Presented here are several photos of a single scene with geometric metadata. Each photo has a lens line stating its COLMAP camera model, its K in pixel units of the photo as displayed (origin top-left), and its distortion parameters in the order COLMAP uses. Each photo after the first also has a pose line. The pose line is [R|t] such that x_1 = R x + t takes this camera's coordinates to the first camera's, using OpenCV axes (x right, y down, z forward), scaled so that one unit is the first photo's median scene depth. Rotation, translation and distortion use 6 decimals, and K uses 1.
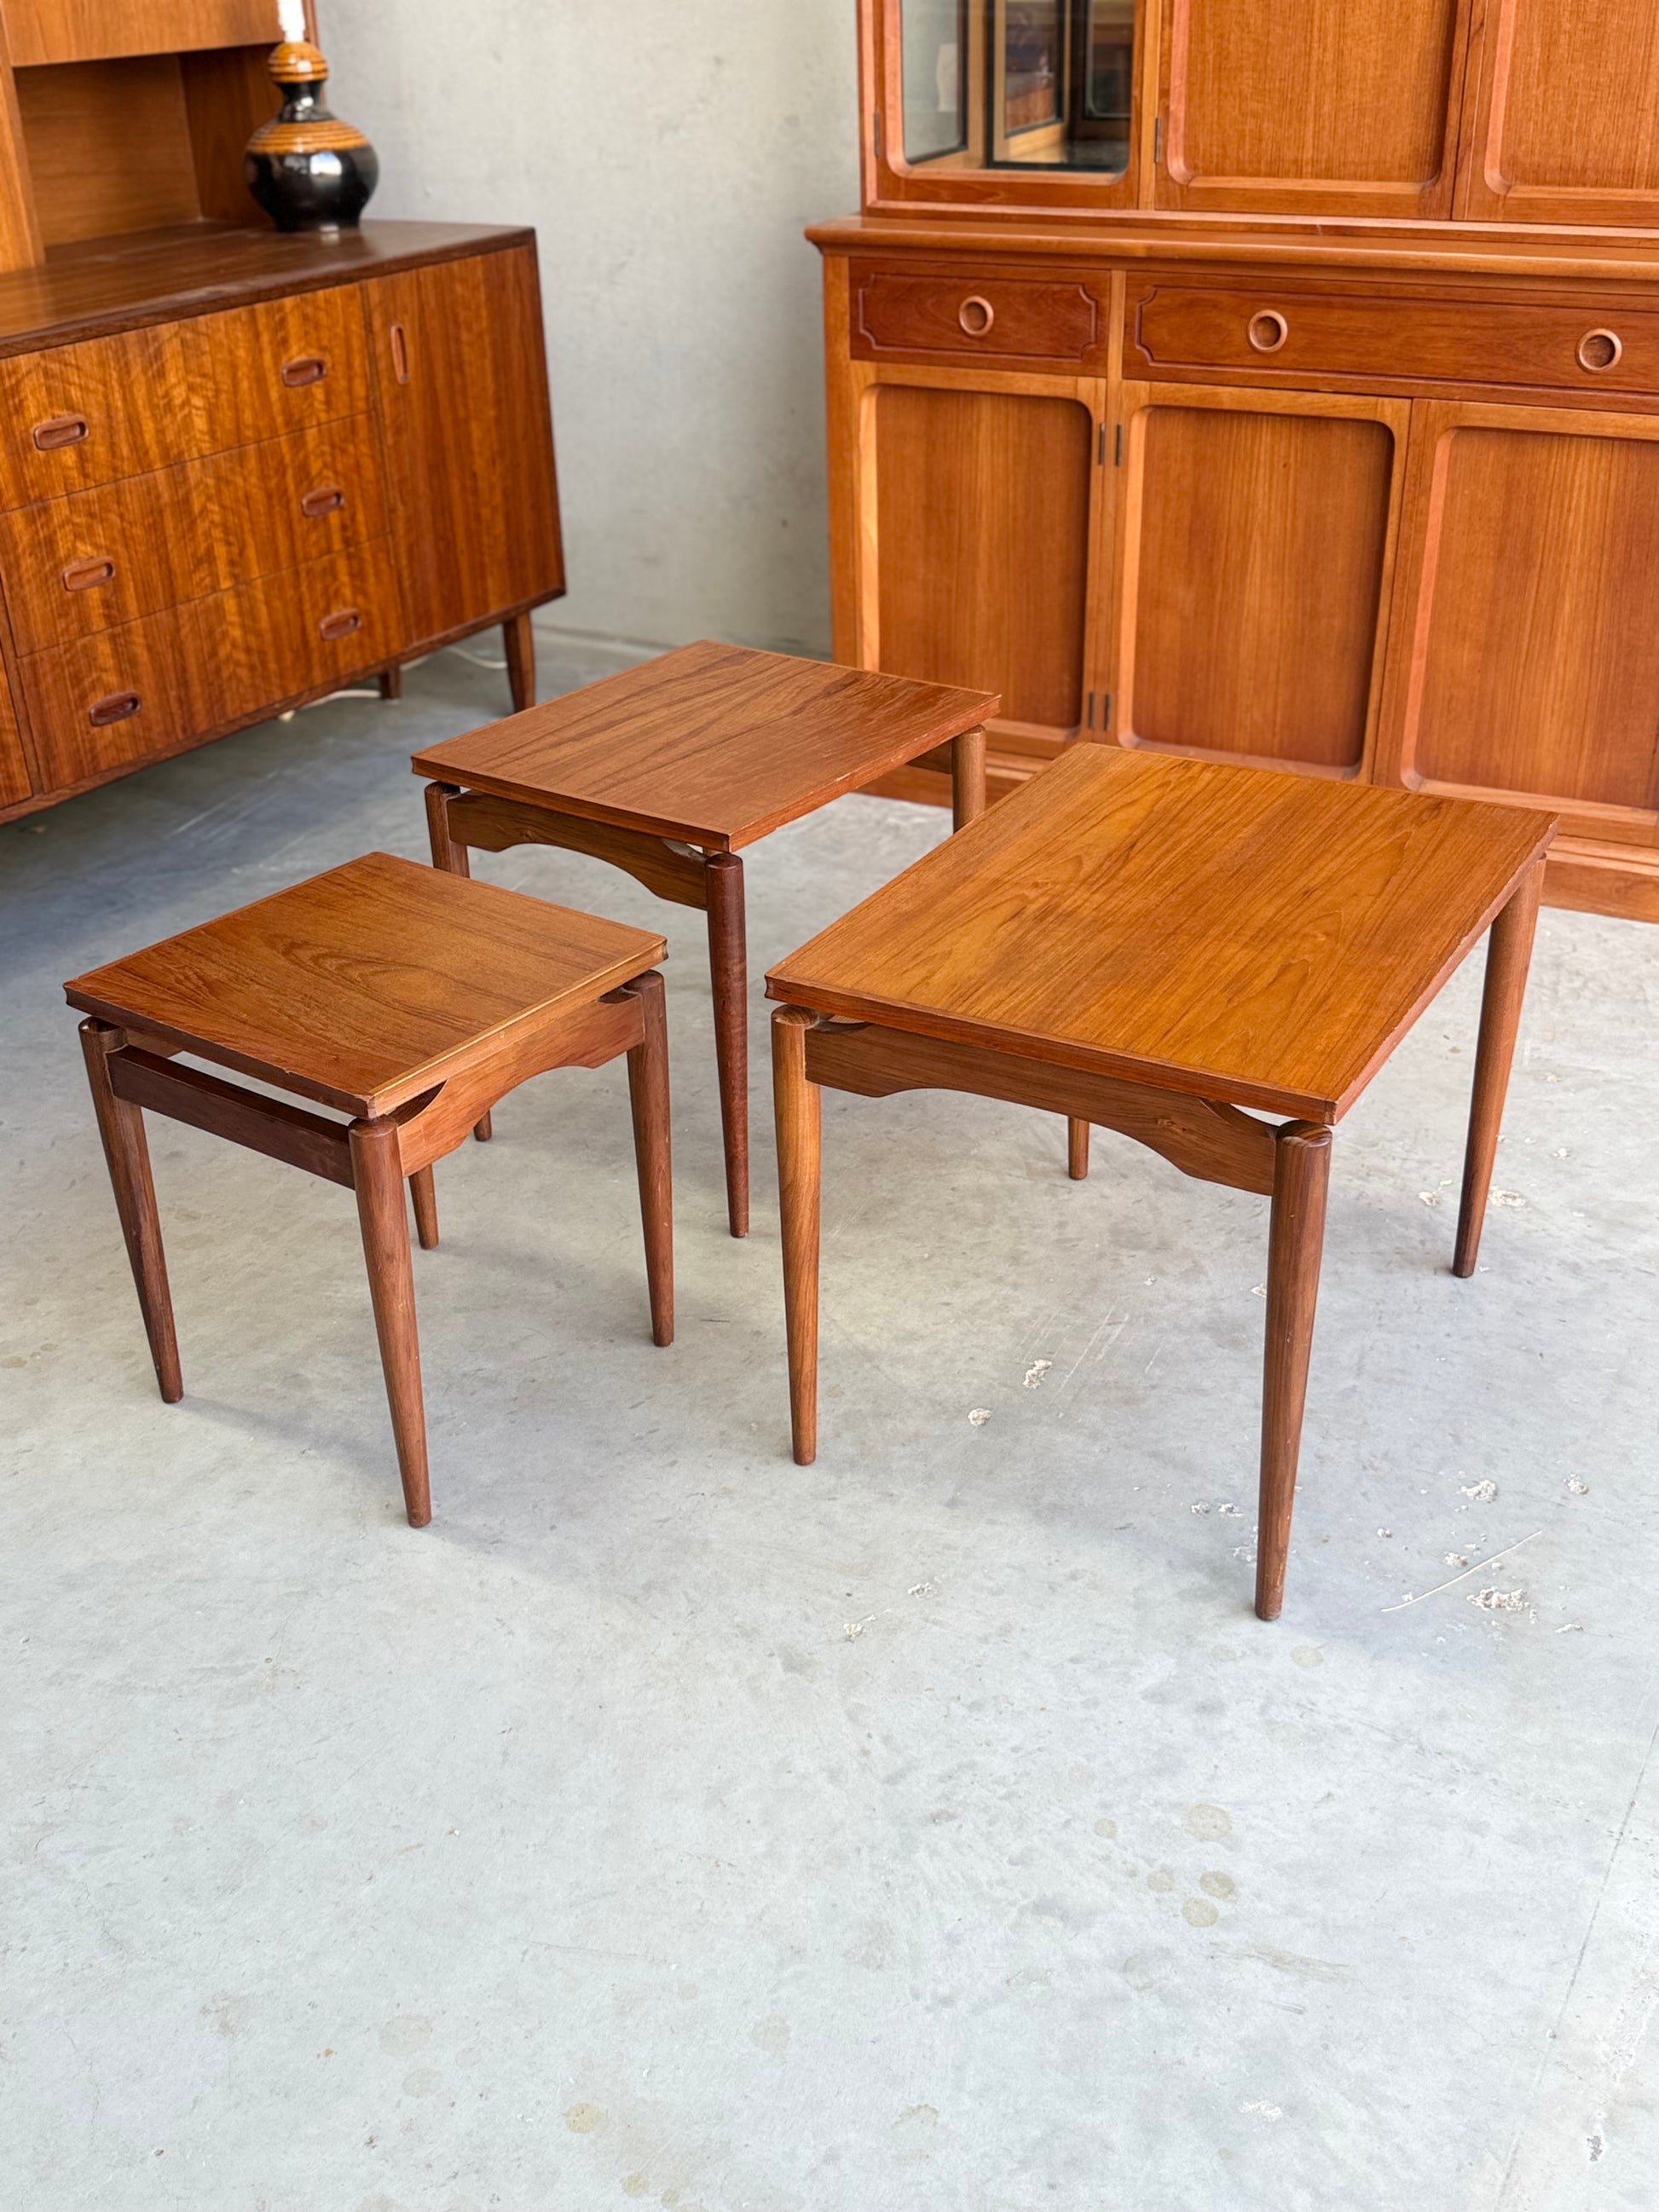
lens RADIAL K [[2206.0, 0, 827.5], [0, 2206.0, 1087.4], [0, 0, 1]] dist [0.191938, -0.459252]
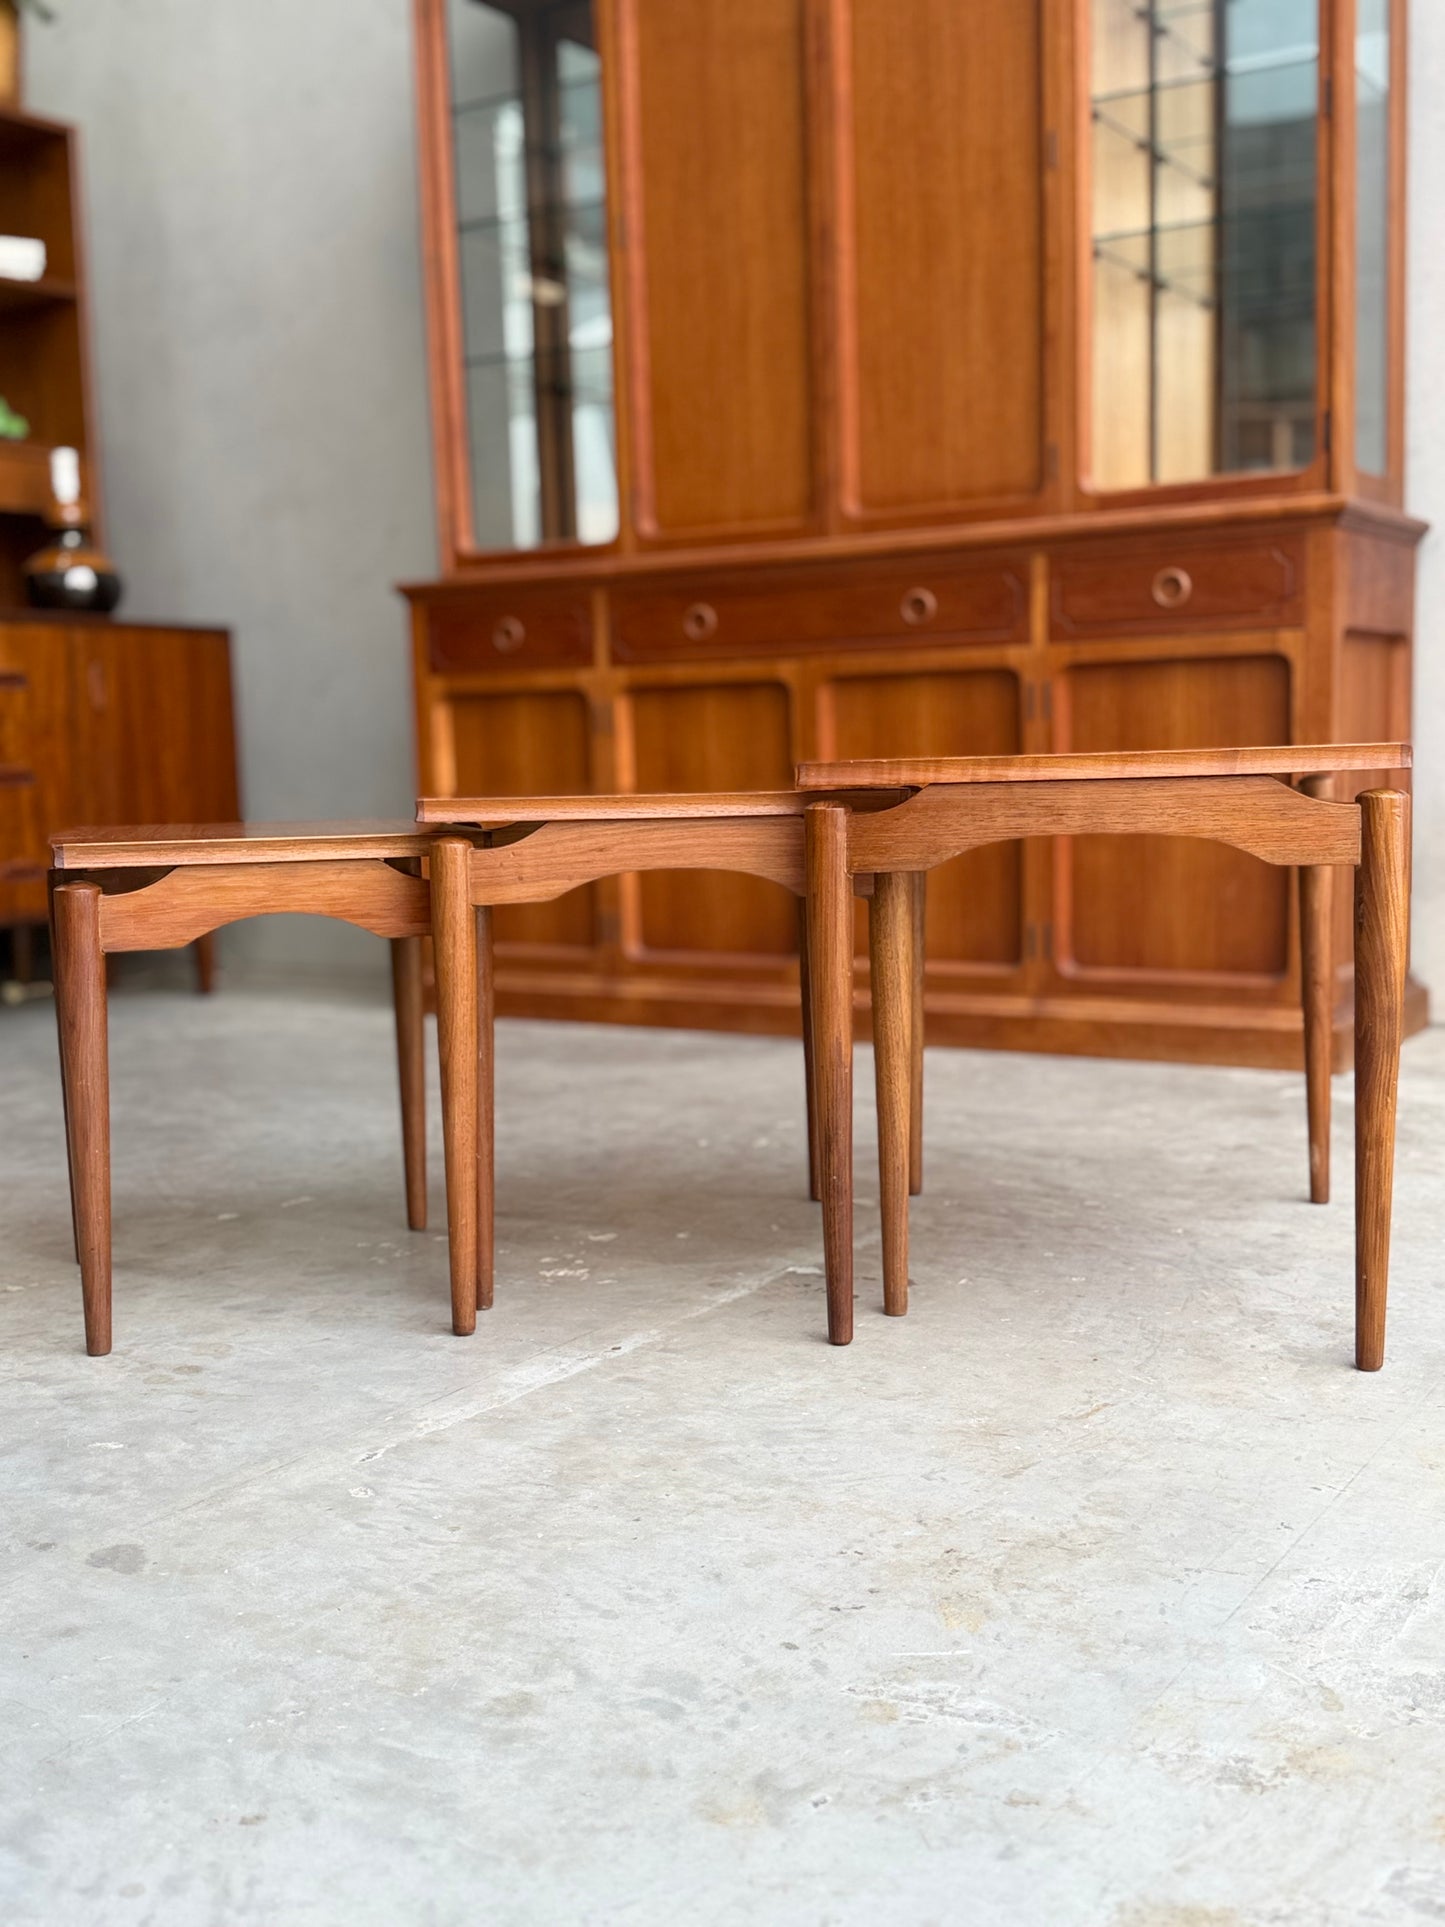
lens RADIAL K [[1997.3, 0, 722.5], [0, 1997.3, 963.5], [0, 0, 1]] dist [0.212404, -0.507484]
pose [[0.998380, 0.004733, -0.056705, 0.289678], [-0.025519, 0.927942, -0.371849, 0.308300], [0.050859, 0.372693, 0.926560, -0.031096]]
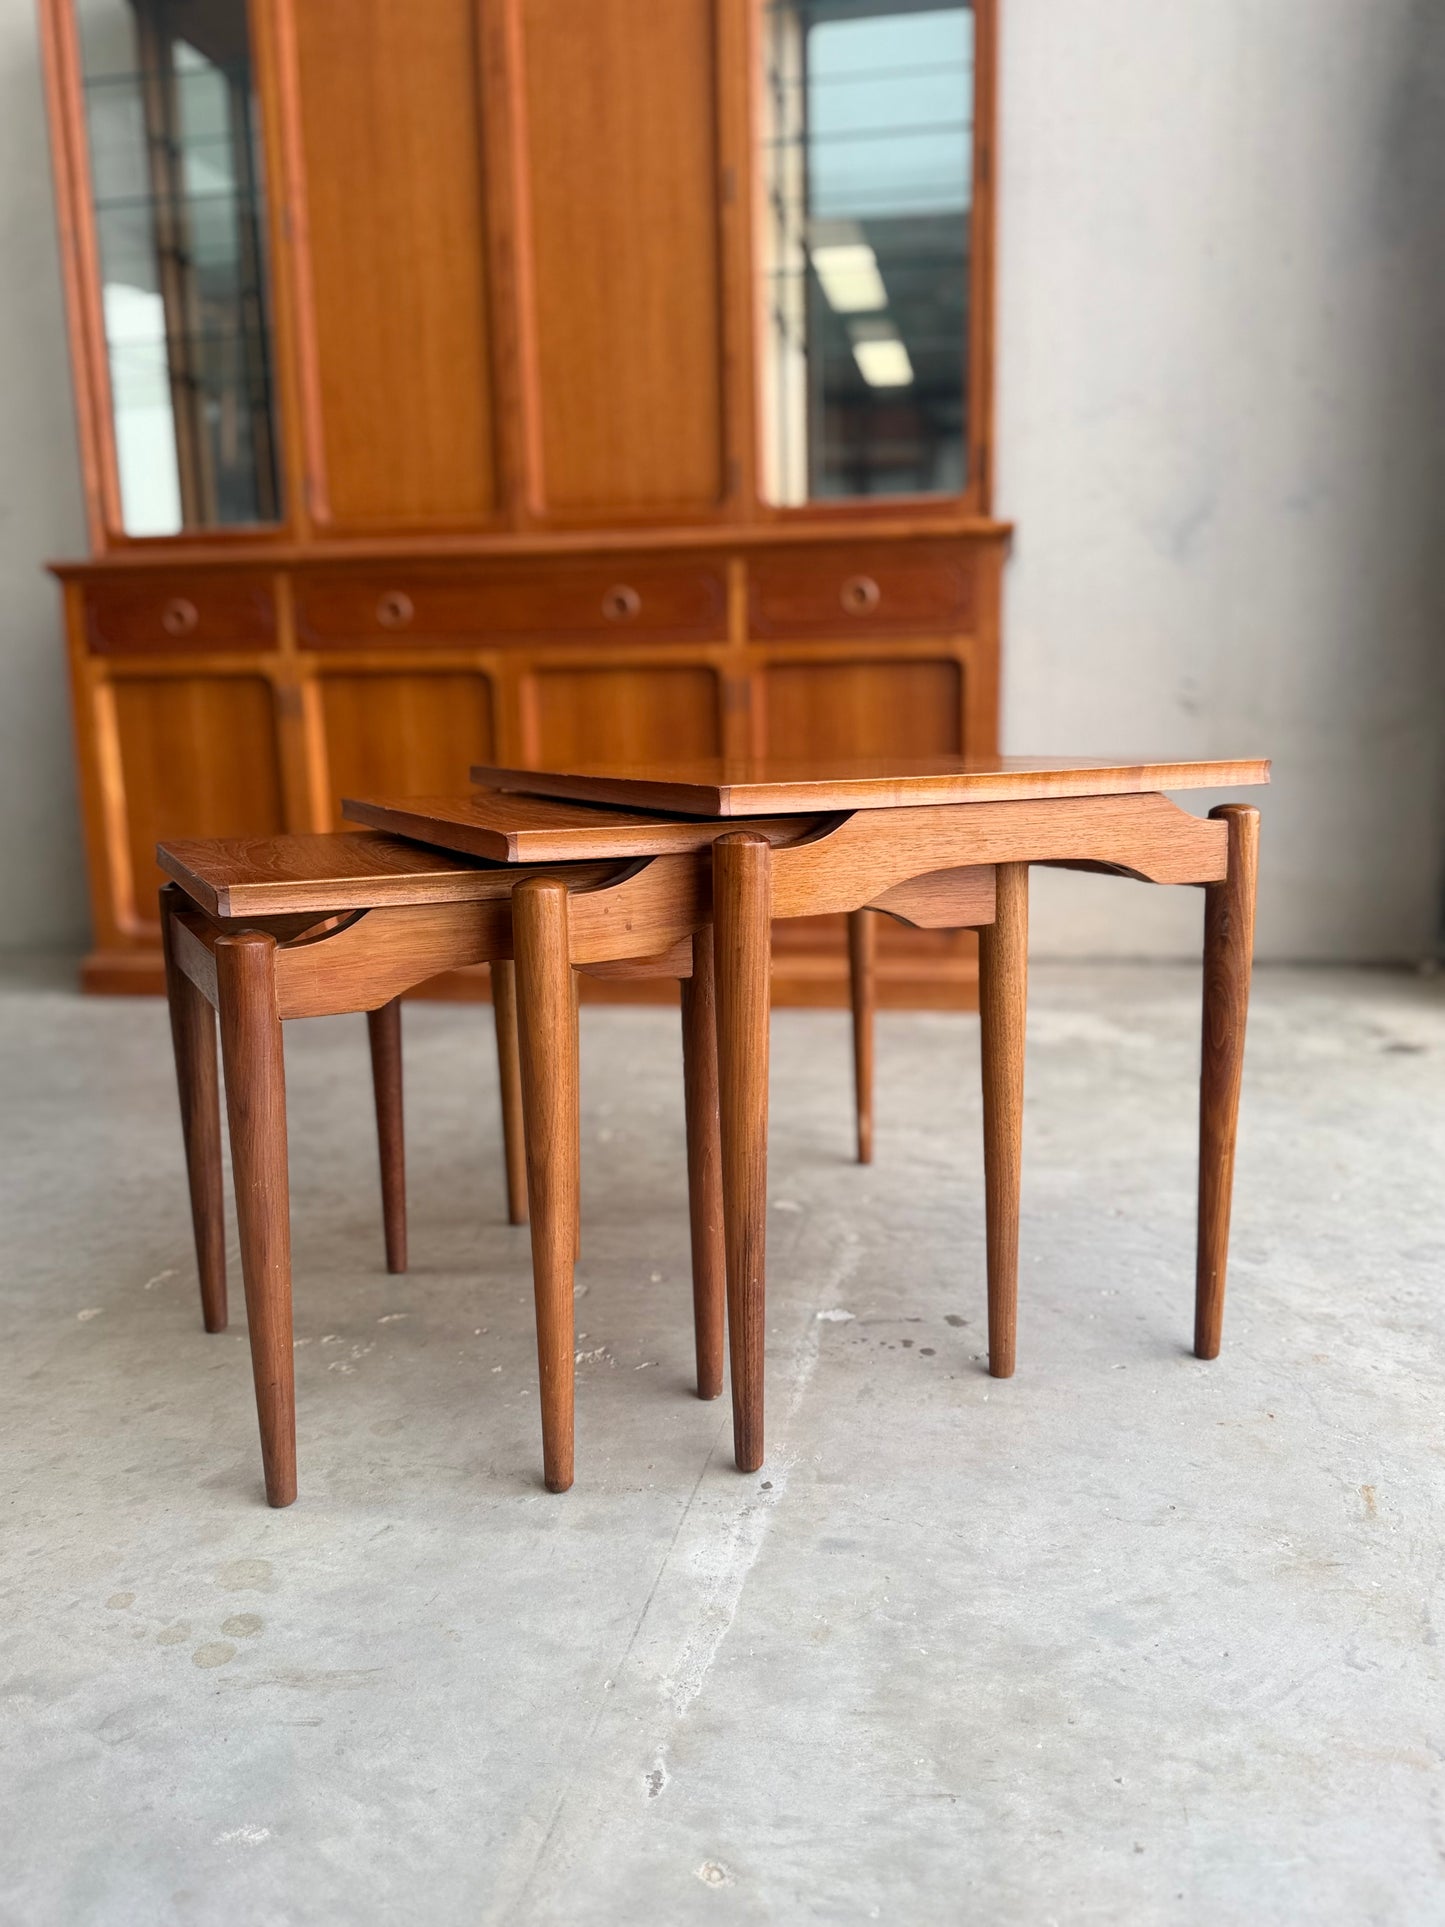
lens RADIAL K [[1472.1, 0, 737.0], [0, 1472.1, 975.4], [0, 0, 1]] dist [0.020051, -0.046698]
pose [[0.949229, -0.051135, 0.310402, 0.107613], [0.145046, 0.946703, -0.287603, 0.174185], [-0.279152, 0.318024, 0.906055, 0.200280]]
